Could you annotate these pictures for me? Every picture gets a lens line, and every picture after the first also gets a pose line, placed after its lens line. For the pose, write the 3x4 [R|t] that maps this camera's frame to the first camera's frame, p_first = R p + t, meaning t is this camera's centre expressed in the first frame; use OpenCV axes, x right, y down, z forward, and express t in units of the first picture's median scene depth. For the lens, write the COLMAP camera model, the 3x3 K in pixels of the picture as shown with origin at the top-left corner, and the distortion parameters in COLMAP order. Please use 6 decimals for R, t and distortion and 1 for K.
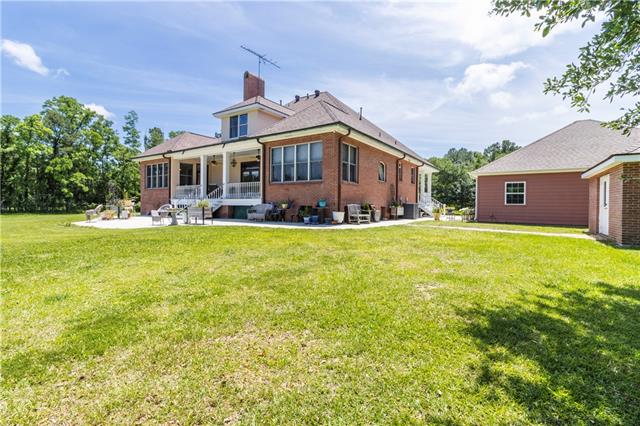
lens RADIAL K [[294.8, 0, 321.7], [0, 294.8, 204.8], [0, 0, 1]] dist [0.002168, 0.000350]
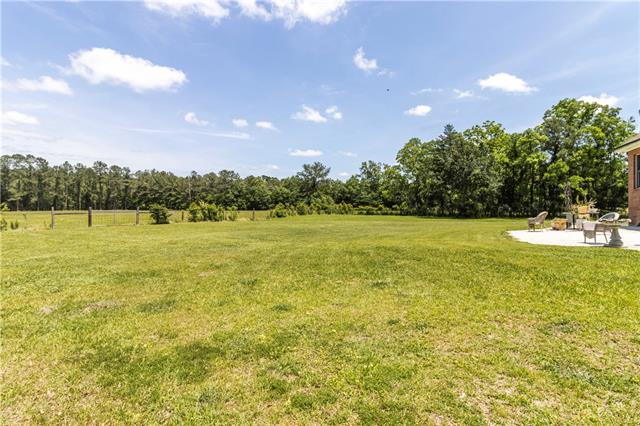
lens RADIAL K [[299.6, 0, 320.0], [0, 299.6, 213.0], [0, 0, 1]] dist [-0.003313, -0.000540]
pose [[0.113006, 0.009063, -0.993553, 0.014741], [0.000190, 0.999958, 0.009143, -0.001967], [0.993594, -0.001222, 0.112999, 0.109768]]
